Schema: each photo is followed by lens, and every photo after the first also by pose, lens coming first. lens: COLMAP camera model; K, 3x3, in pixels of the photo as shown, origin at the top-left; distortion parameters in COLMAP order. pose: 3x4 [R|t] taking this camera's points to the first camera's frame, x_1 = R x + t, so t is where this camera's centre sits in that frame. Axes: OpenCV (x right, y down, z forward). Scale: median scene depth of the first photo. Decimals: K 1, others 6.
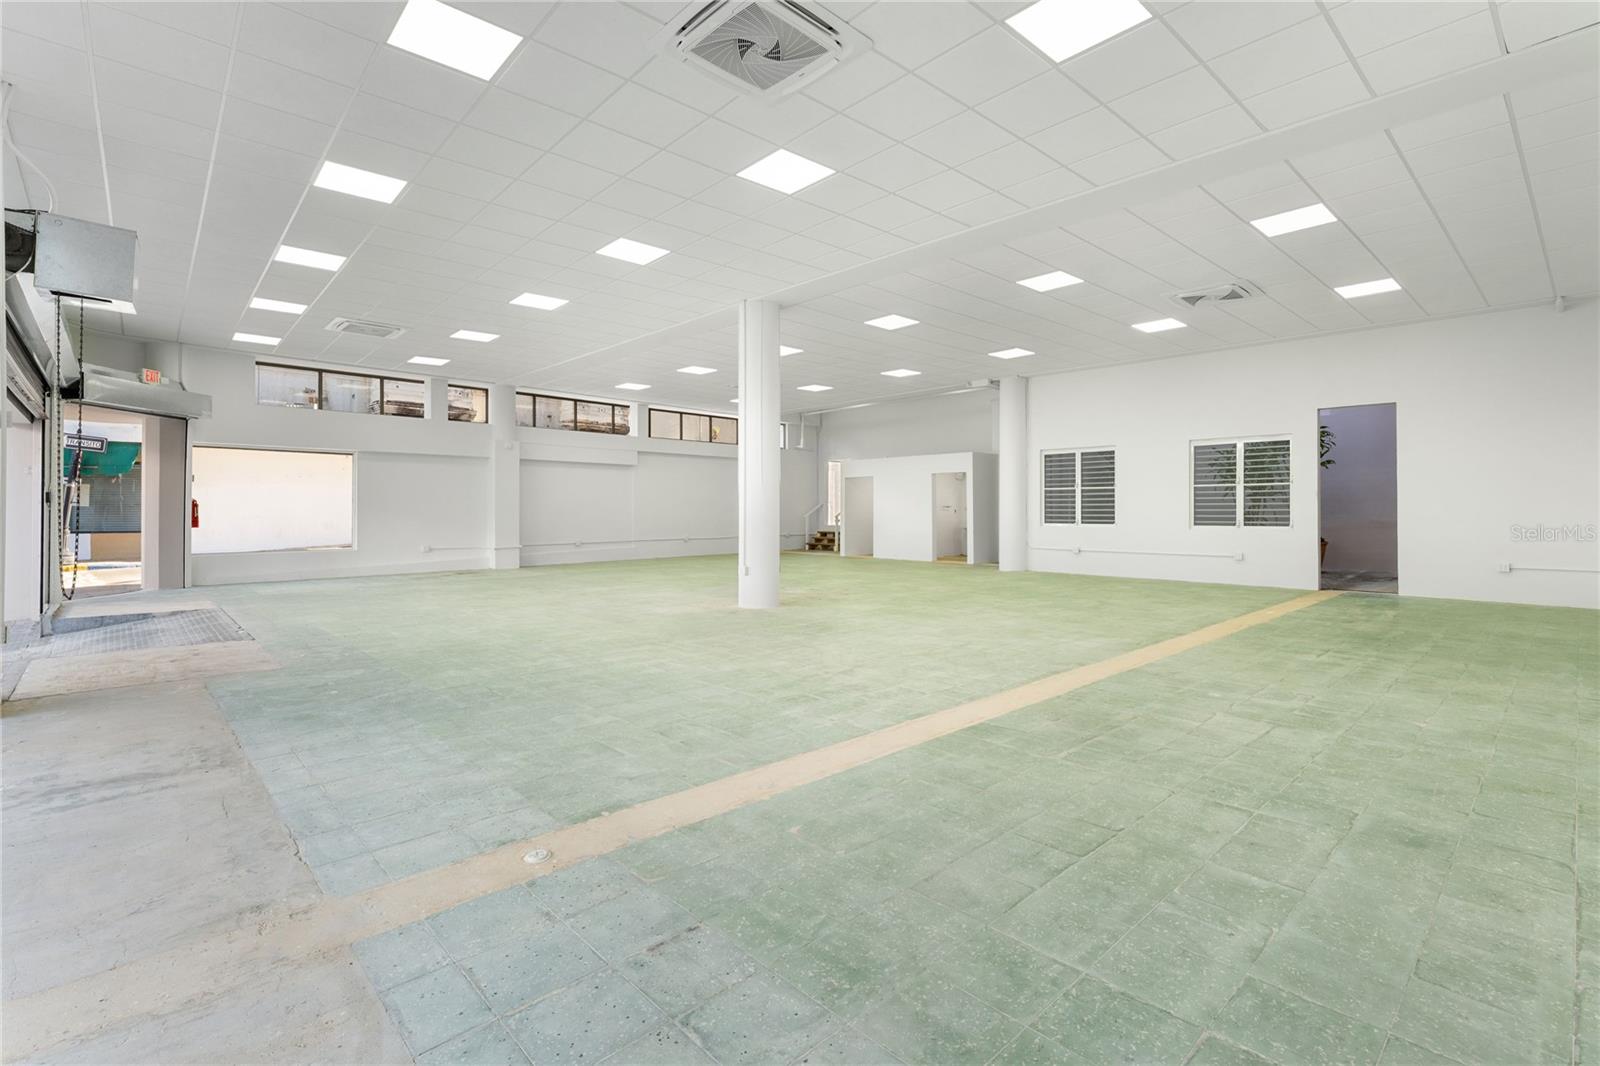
lens RADIAL K [[722.6, 0, 840.6], [0, 722.6, 504.2], [0, 0, 1]] dist [0.002994, -0.000212]
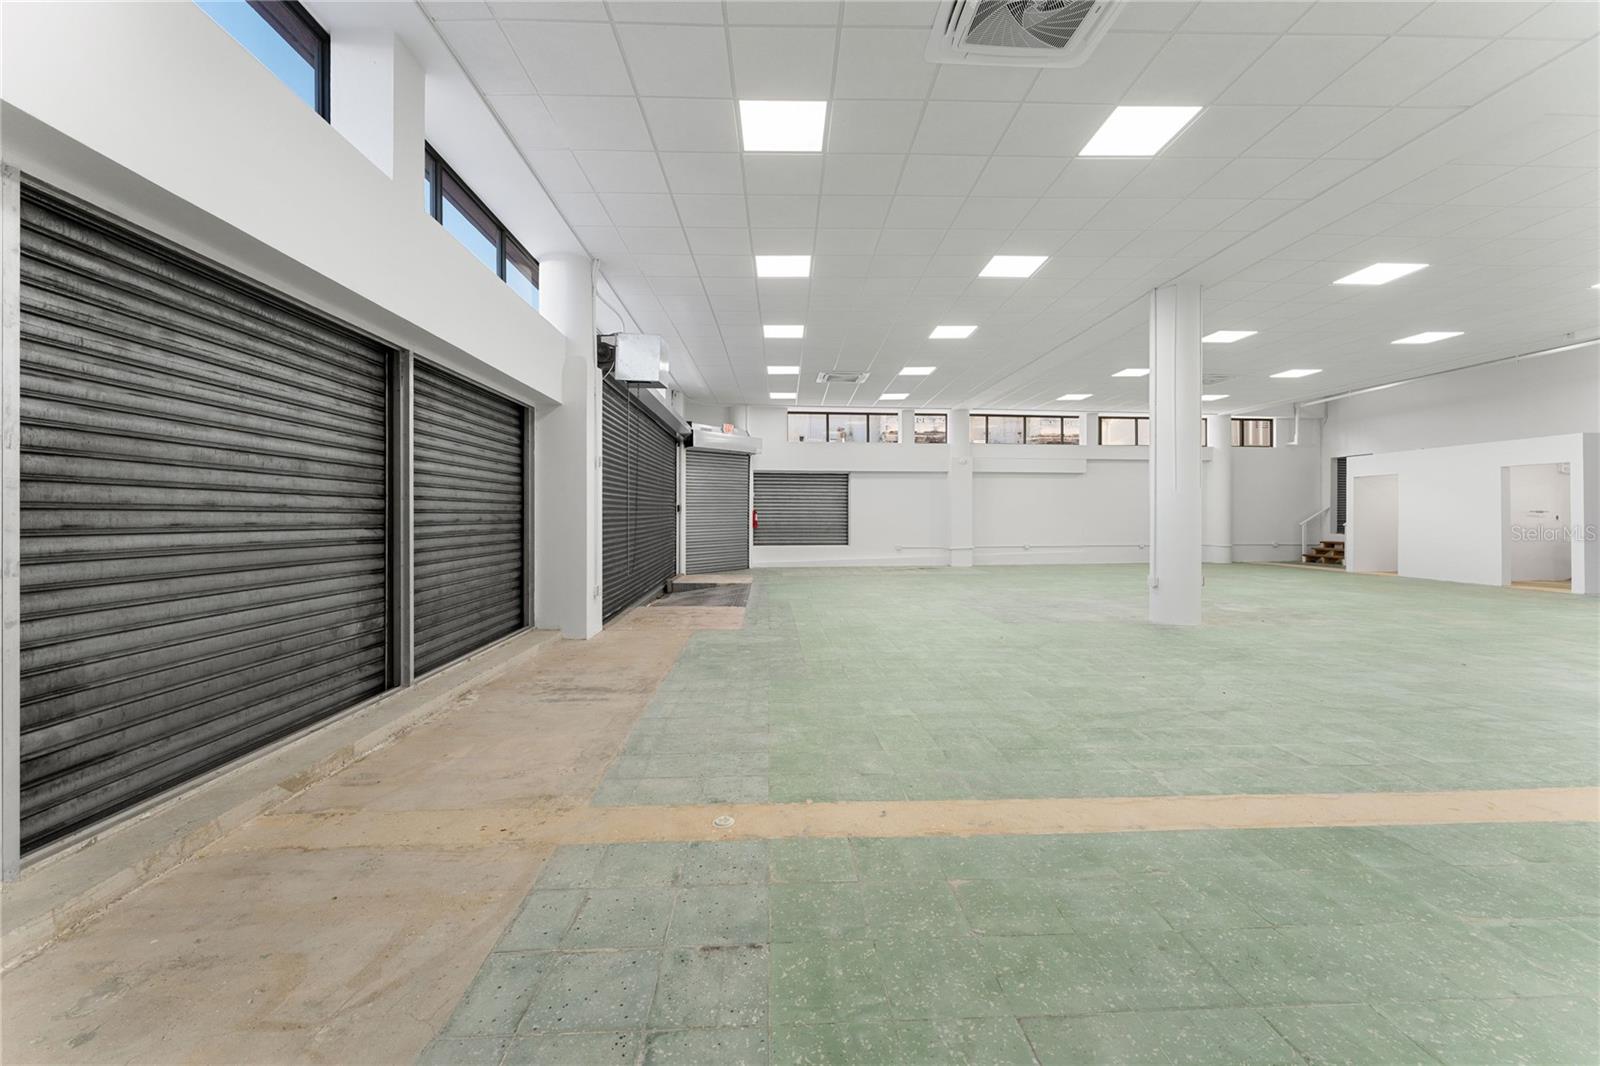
lens RADIAL K [[653.5, 0, 799.3], [0, 653.5, 515.9], [0, 0, 1]] dist [-0.001617, -0.000280]
pose [[0.748929, -0.000613, -0.662650, 0.238215], [0.005376, 0.999972, 0.005151, 0.003691], [0.662628, -0.007420, 0.748912, 0.221003]]
